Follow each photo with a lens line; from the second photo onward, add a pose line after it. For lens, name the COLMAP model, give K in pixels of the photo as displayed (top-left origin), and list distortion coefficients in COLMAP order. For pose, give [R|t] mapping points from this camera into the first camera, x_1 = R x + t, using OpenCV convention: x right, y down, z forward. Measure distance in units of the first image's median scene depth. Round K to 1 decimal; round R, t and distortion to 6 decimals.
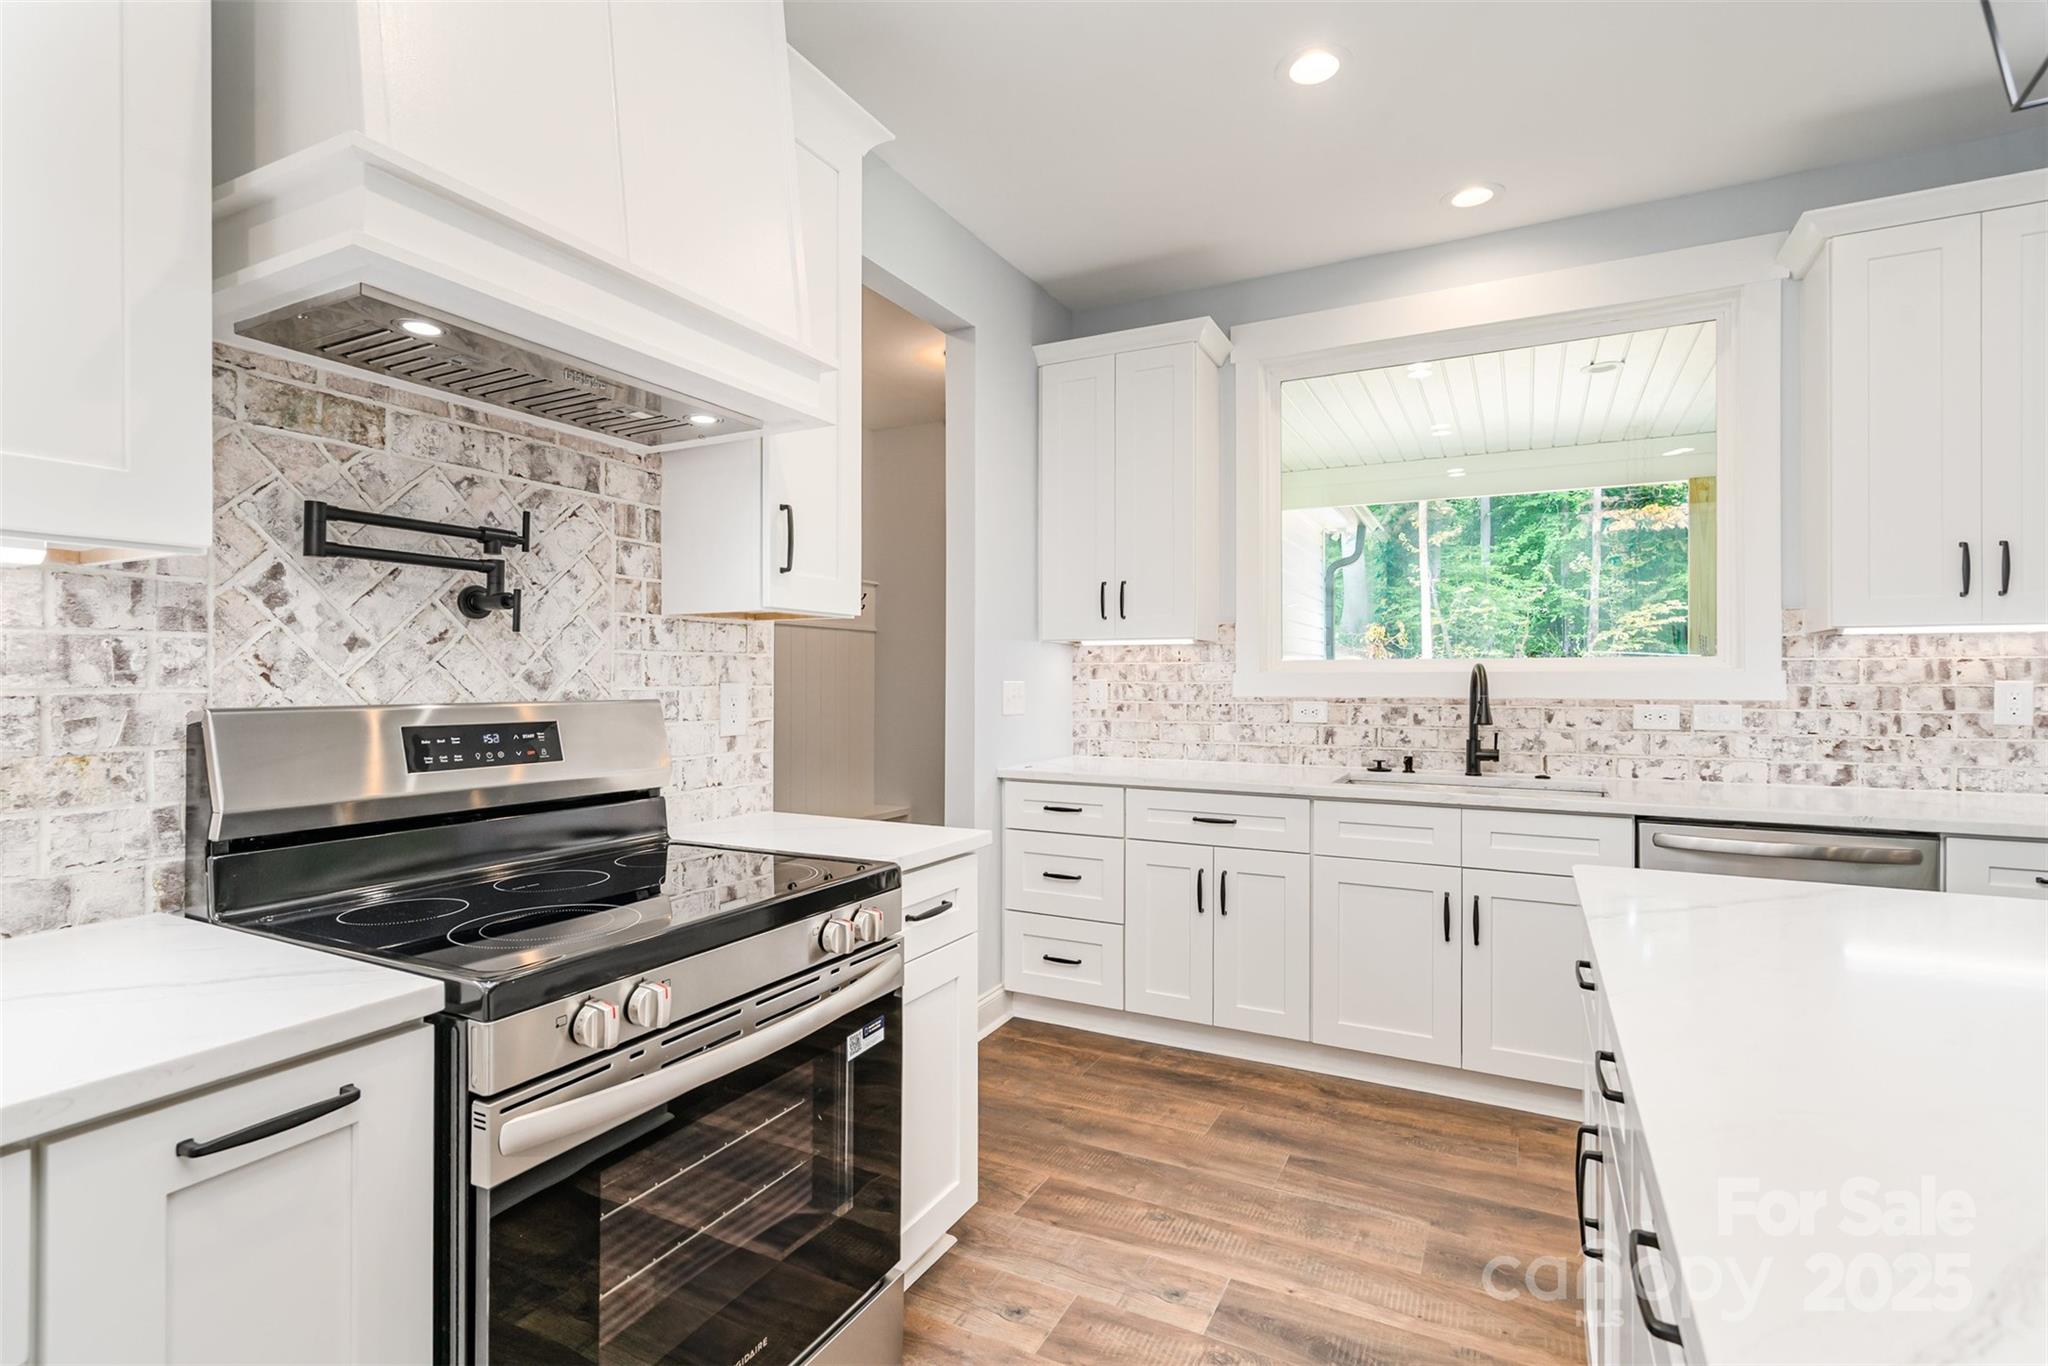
lens RADIAL K [[952.6, 0, 1026.2], [0, 952.6, 676.5], [0, 0, 1]] dist [-0.004434, 0.001428]
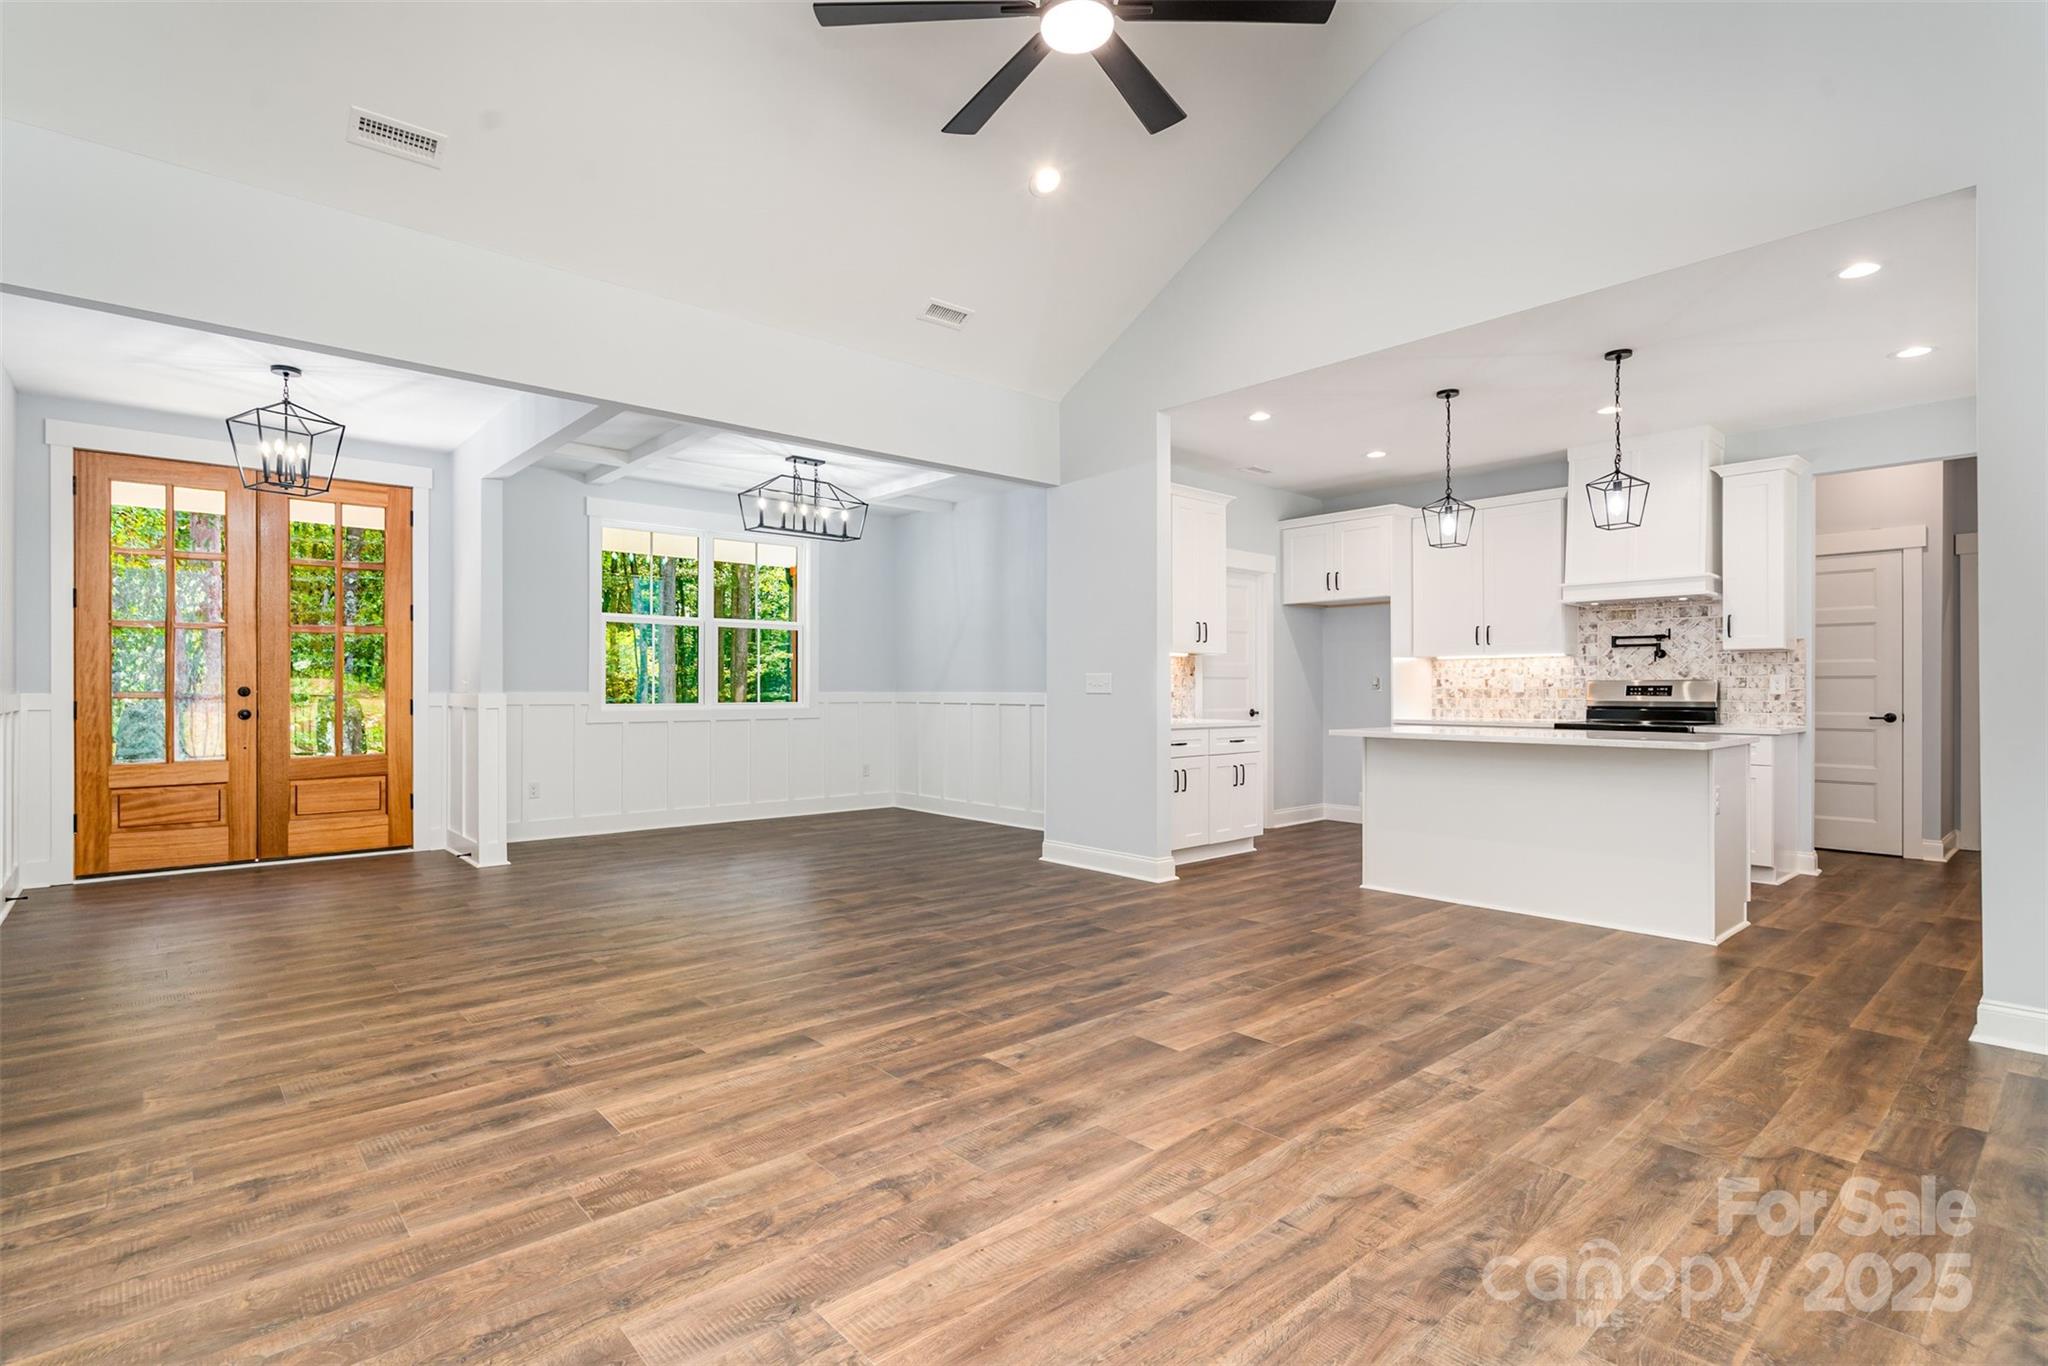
lens RADIAL K [[983.6, 0, 1025.1], [0, 983.6, 685.5], [0, 0, 1]] dist [-0.001152, 0.001243]
pose [[-0.356025, -0.005431, -0.934460, 2.205954], [0.002803, 0.999972, -0.006880, 0.037407], [0.934472, -0.005069, -0.356000, 0.015678]]
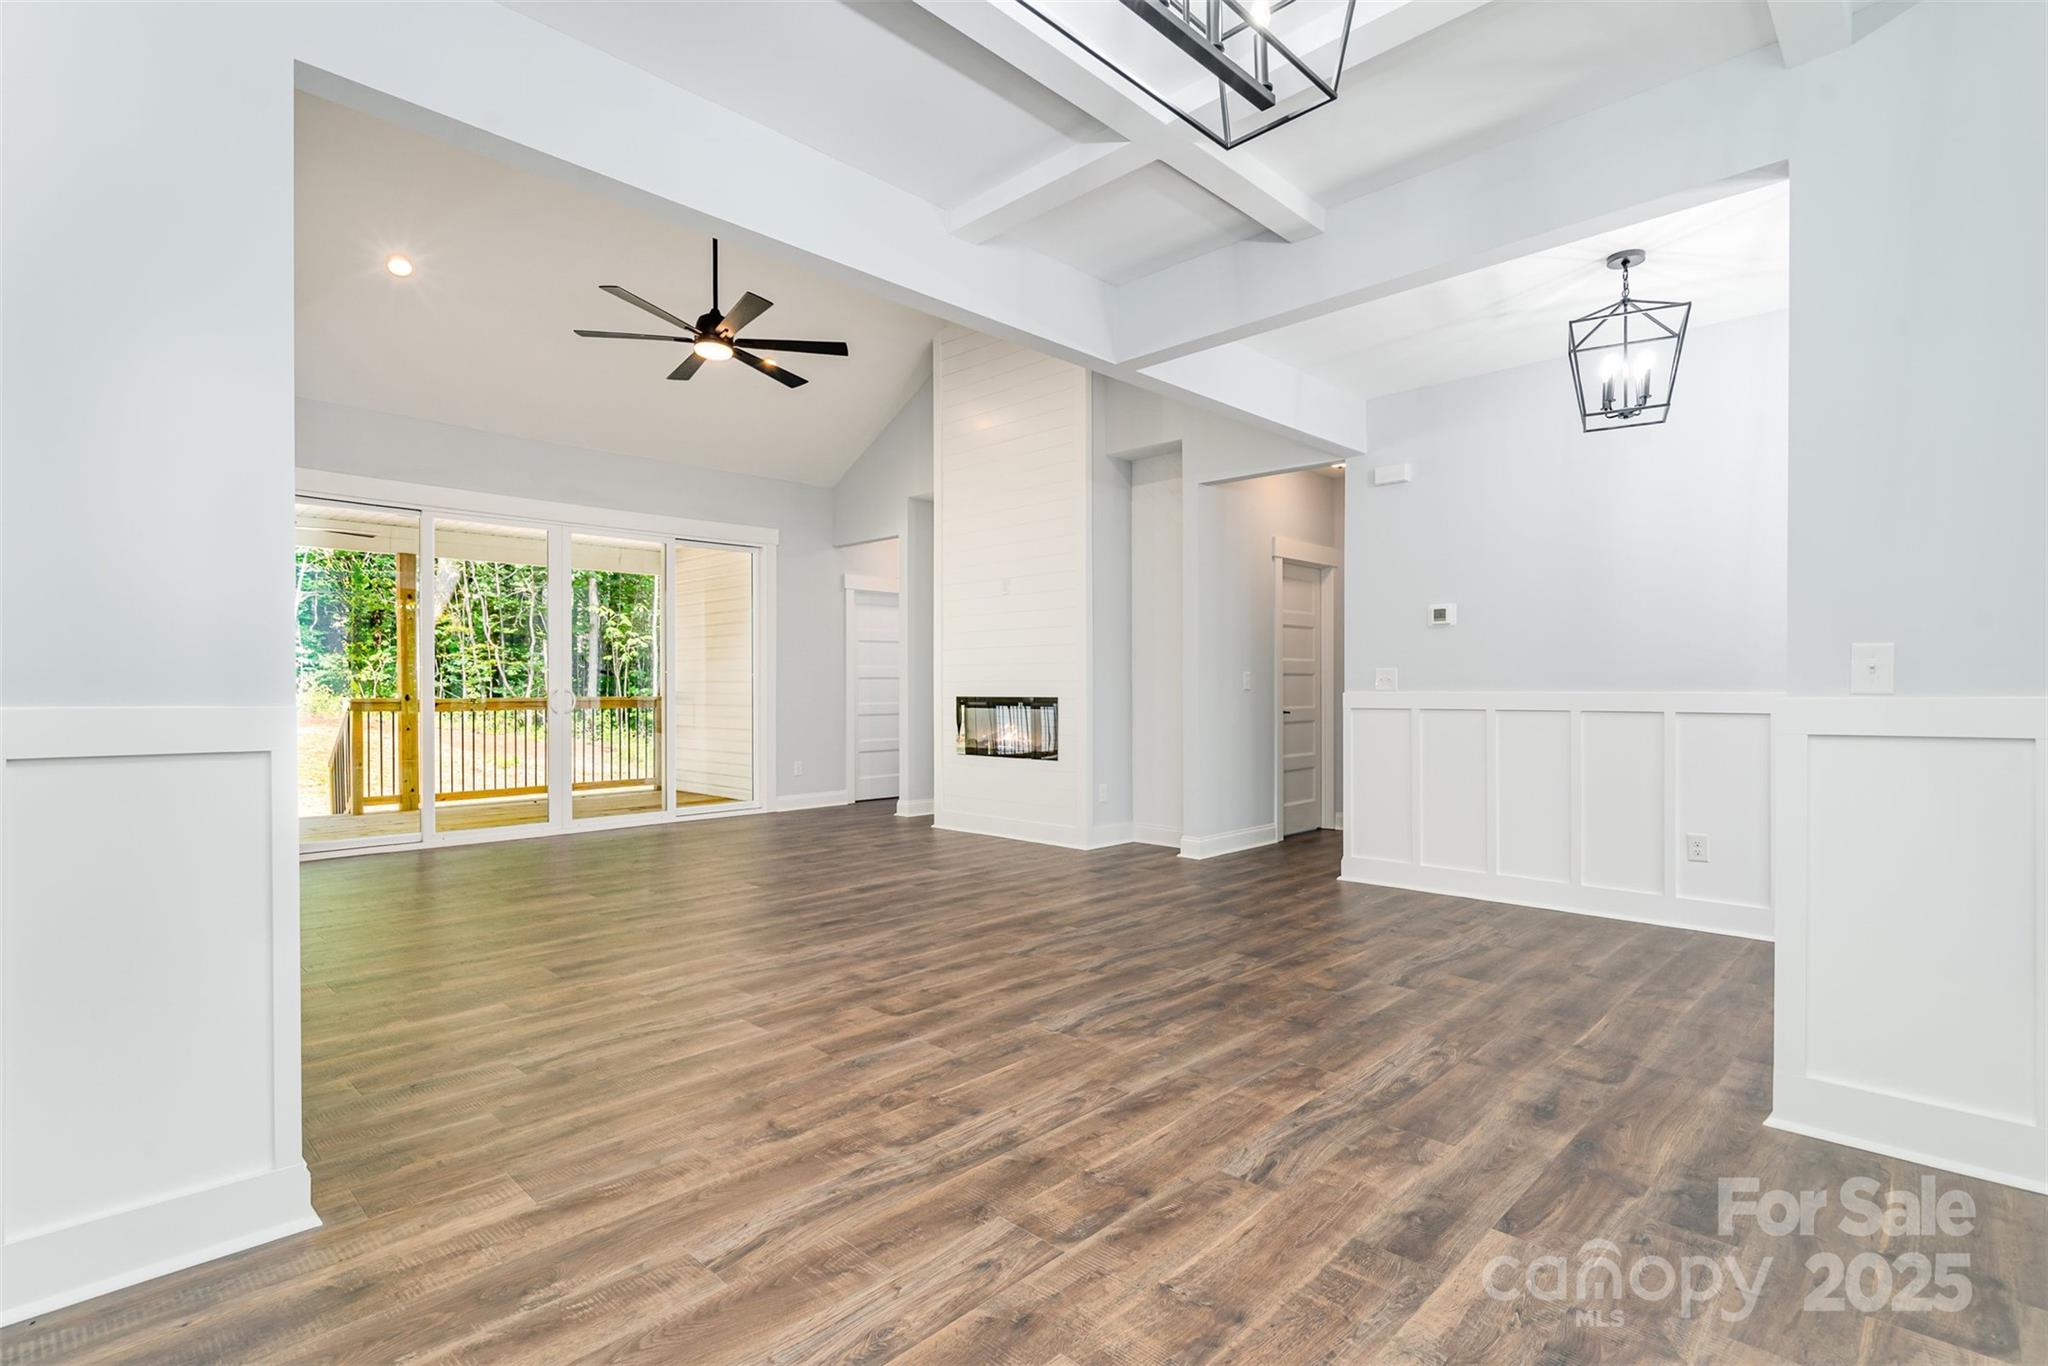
lens RADIAL K [[983.6, 0, 1030.3], [0, 983.6, 683.2], [0, 0, 1]] dist [-0.001152, 0.001243]
pose [[0.288266, 0.002078, 0.957548, -0.319897], [-0.001207, 0.999998, -0.001806, 0.028187], [-0.957550, -0.000635, 0.288268, -1.388826]]
